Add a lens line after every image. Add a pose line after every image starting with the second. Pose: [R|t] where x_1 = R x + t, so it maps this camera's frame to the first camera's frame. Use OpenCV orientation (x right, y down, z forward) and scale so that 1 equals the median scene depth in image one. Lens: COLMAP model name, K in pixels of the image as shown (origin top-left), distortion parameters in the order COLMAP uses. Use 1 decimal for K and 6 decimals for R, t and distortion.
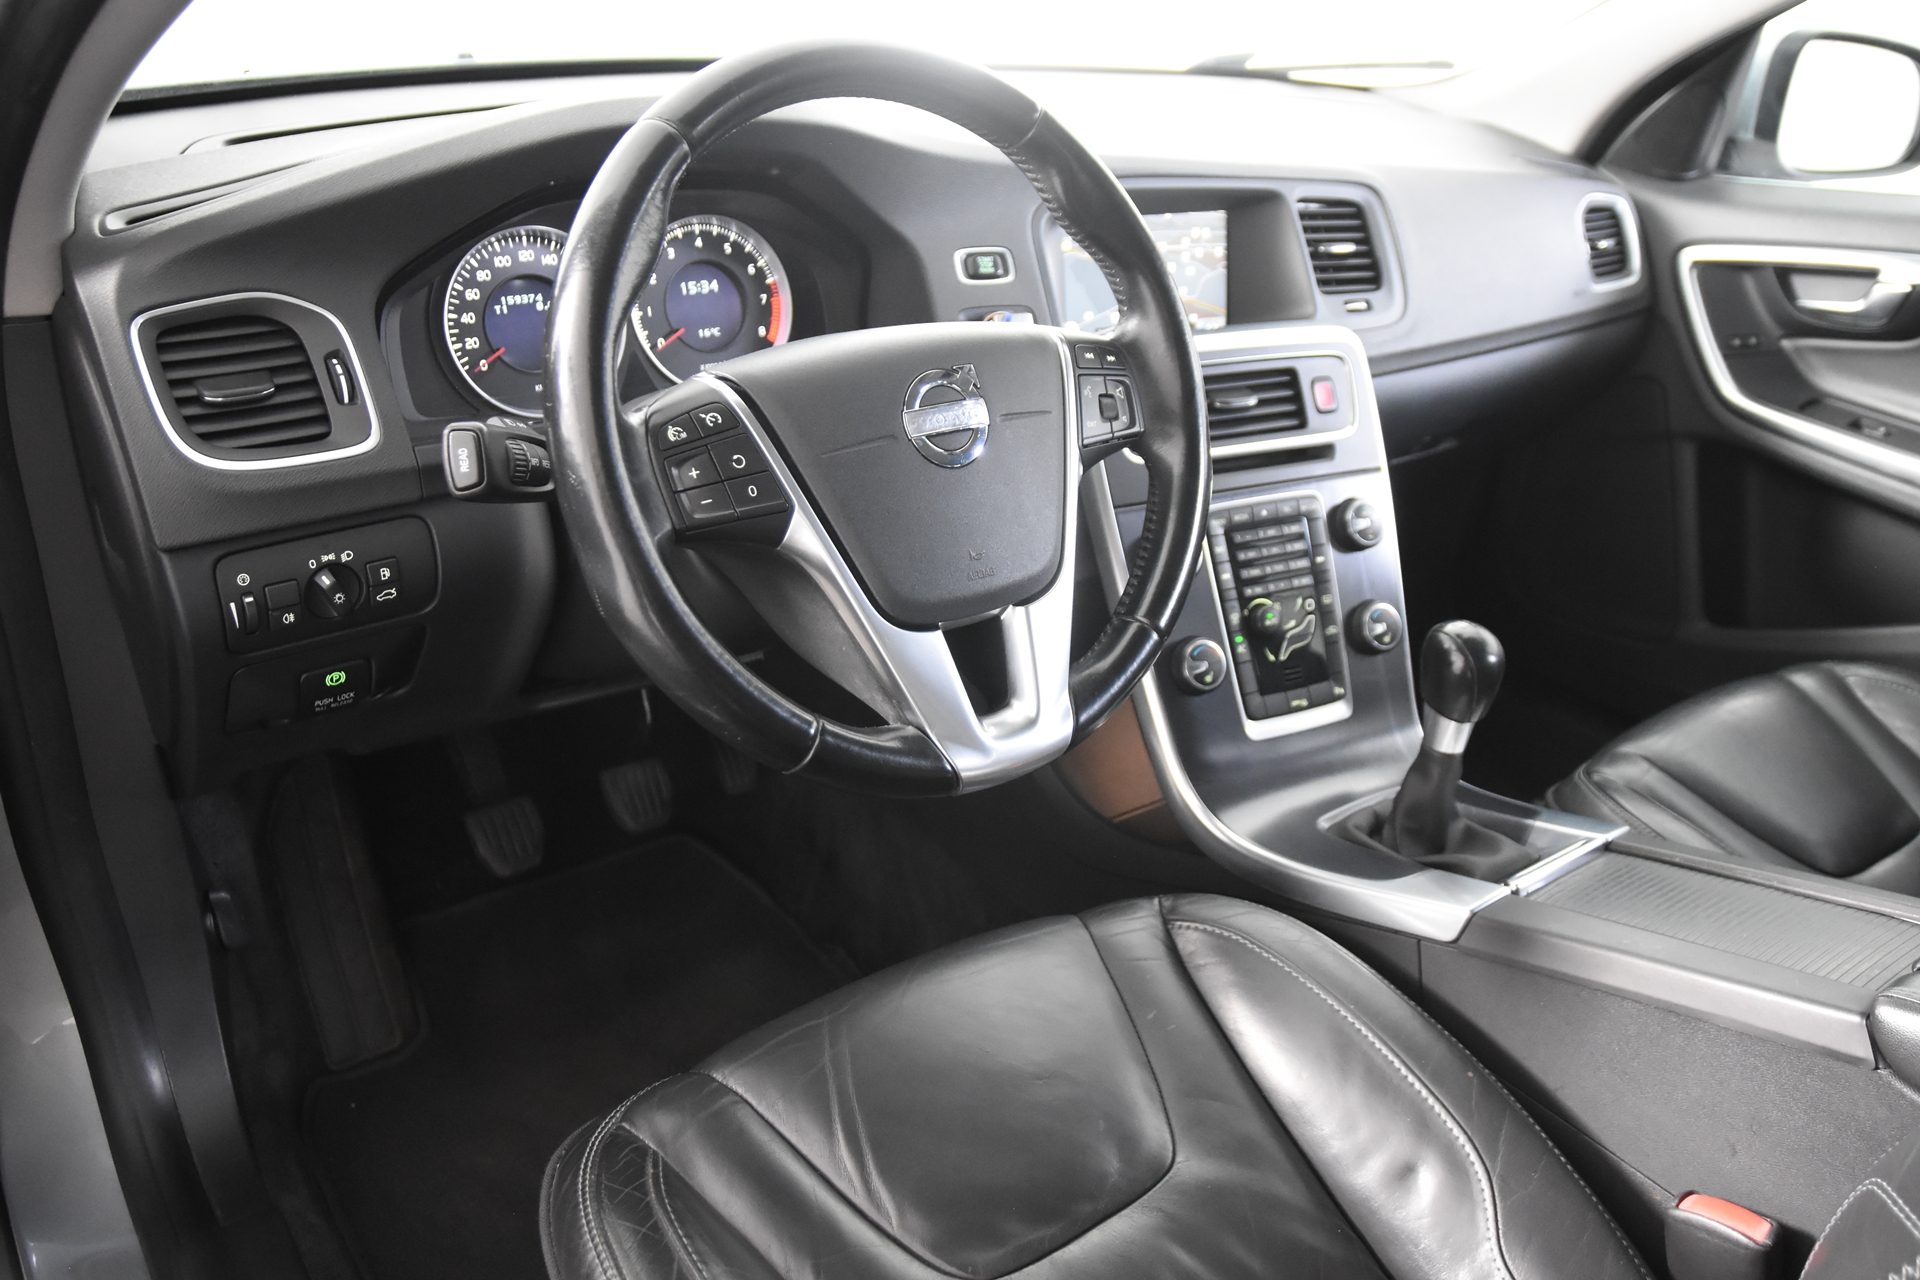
lens RADIAL K [[1563.5, 0, 960.0], [0, 1563.5, 640.0], [0, 0, 1]] dist [-0.083403, 0.004272]
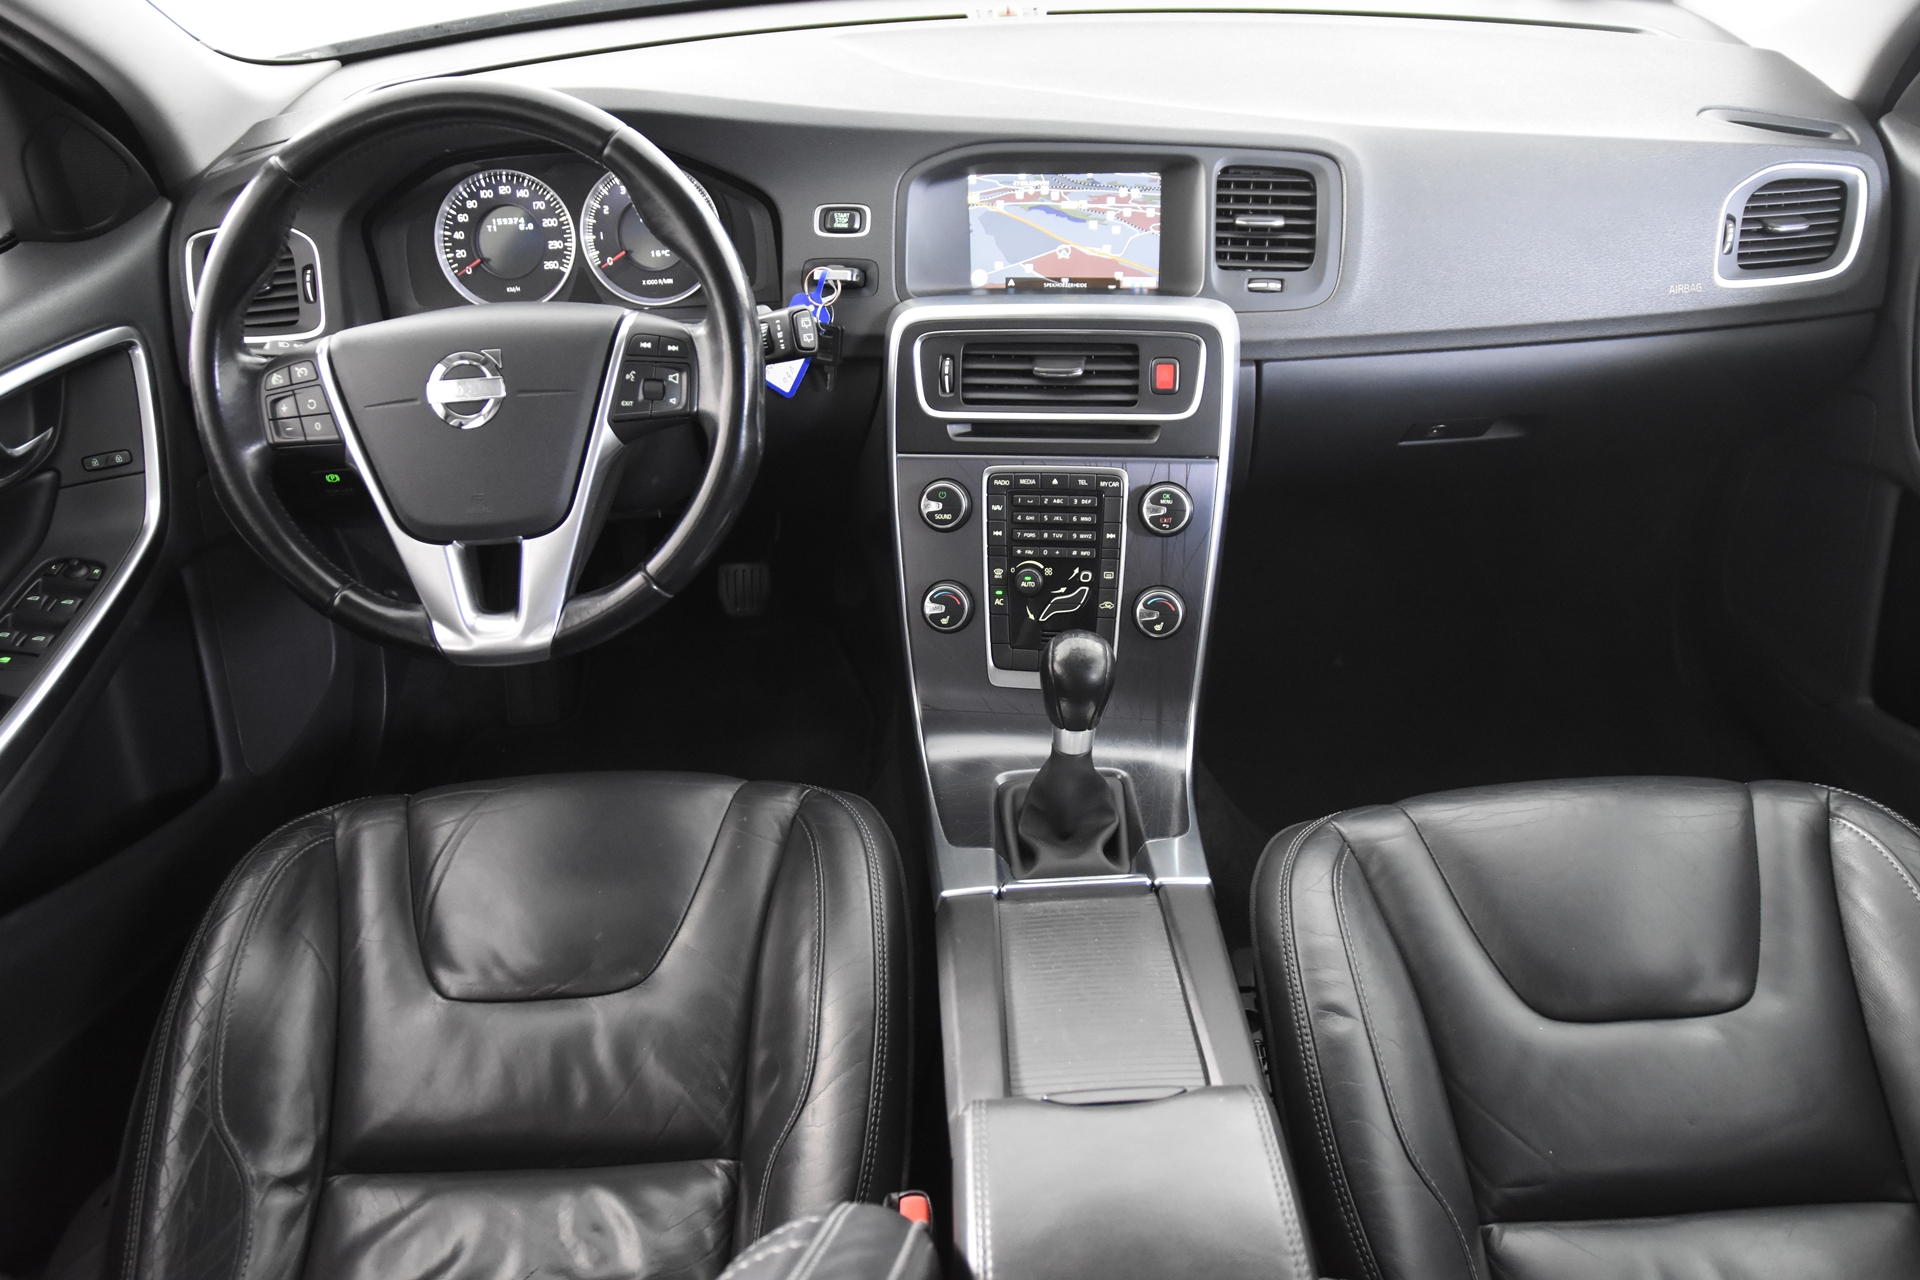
lens RADIAL K [[1441.2, 0, 960.0], [0, 1441.2, 640.0], [0, 0, 1]] dist [-0.122992, 0.103102]
pose [[0.807992, 0.263813, -0.526831, 0.731667], [-0.165194, 0.959727, 0.227232, -0.202311], [0.565561, -0.096573, 0.819033, 0.170544]]
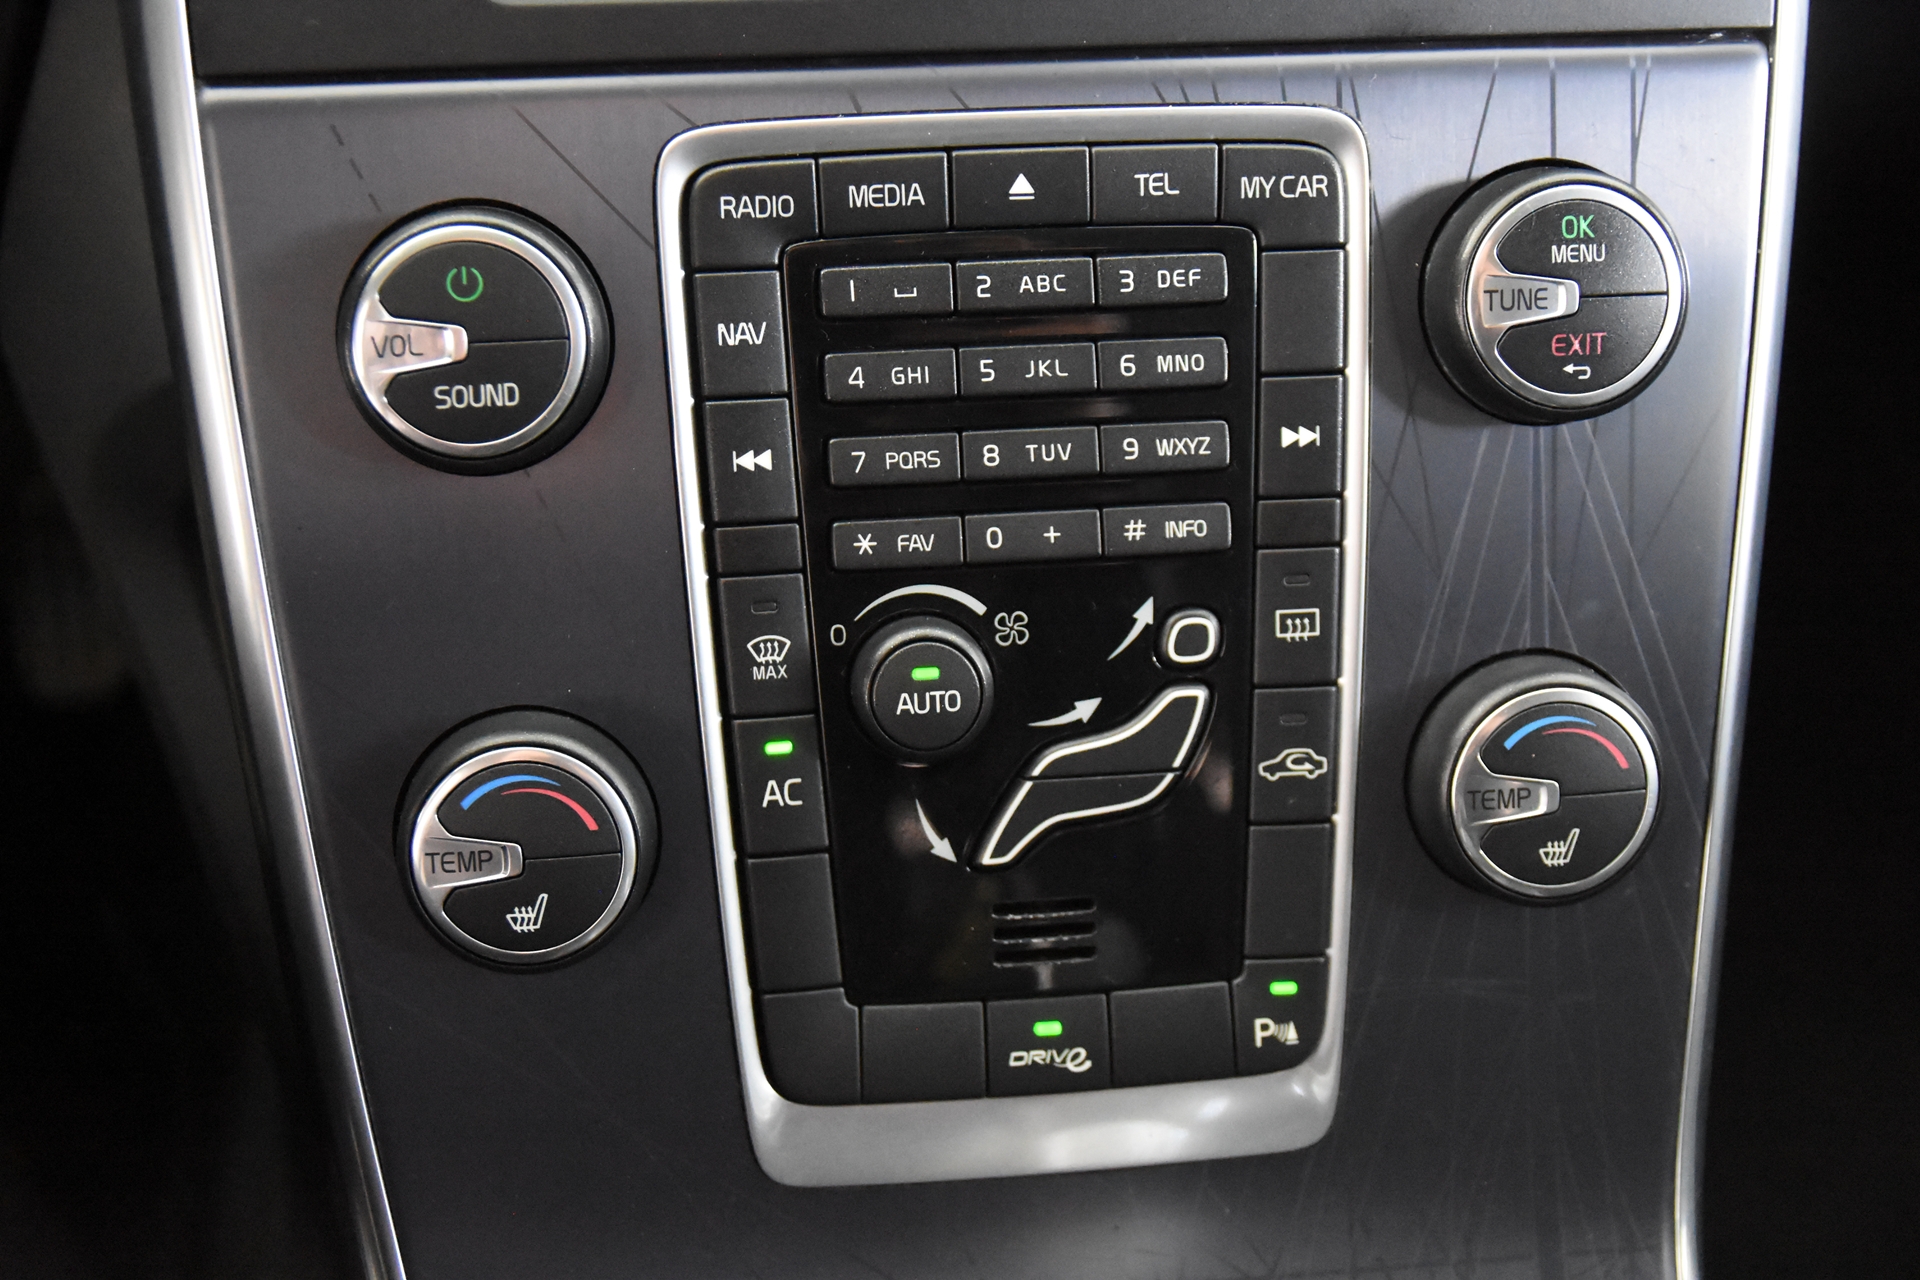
lens RADIAL K [[2533.1, 0, 960.0], [0, 2533.1, 640.0], [0, 0, 1]] dist [-0.016369, -0.022773]
pose [[0.929396, 0.197308, -0.311917, 0.329967], [-0.135036, 0.968298, 0.210155, -0.099907], [0.343494, -0.153197, 0.926576, 0.714344]]
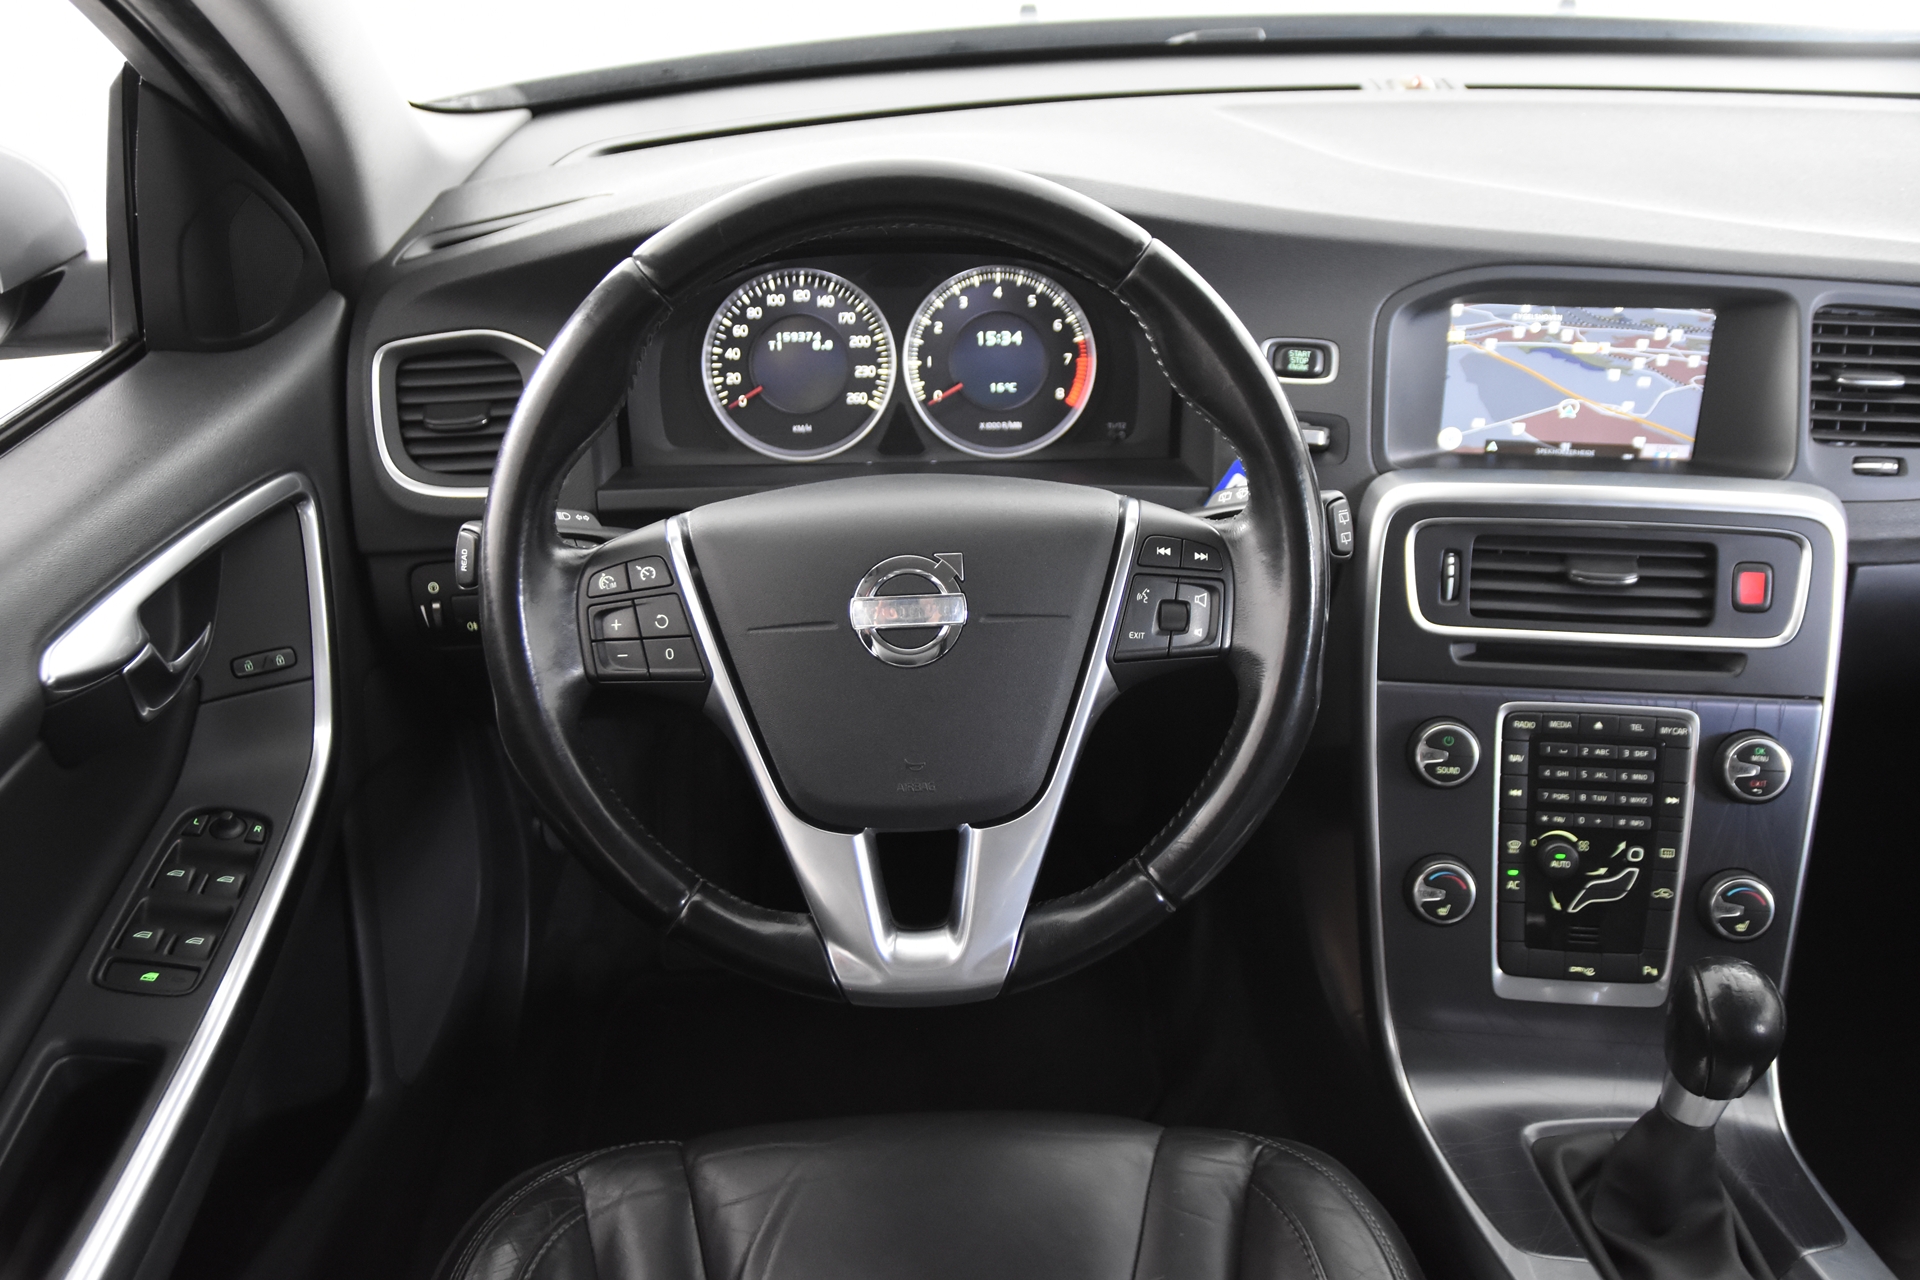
lens RADIAL K [[1638.1, 0, 960.0], [0, 1638.1, 640.0], [0, 0, 1]] dist [-0.109864, 0.175555]
pose [[0.819590, 0.242286, -0.519201, 0.367073], [-0.189709, 0.969830, 0.153105, -0.199052], [0.540632, -0.026986, 0.840826, 0.163435]]
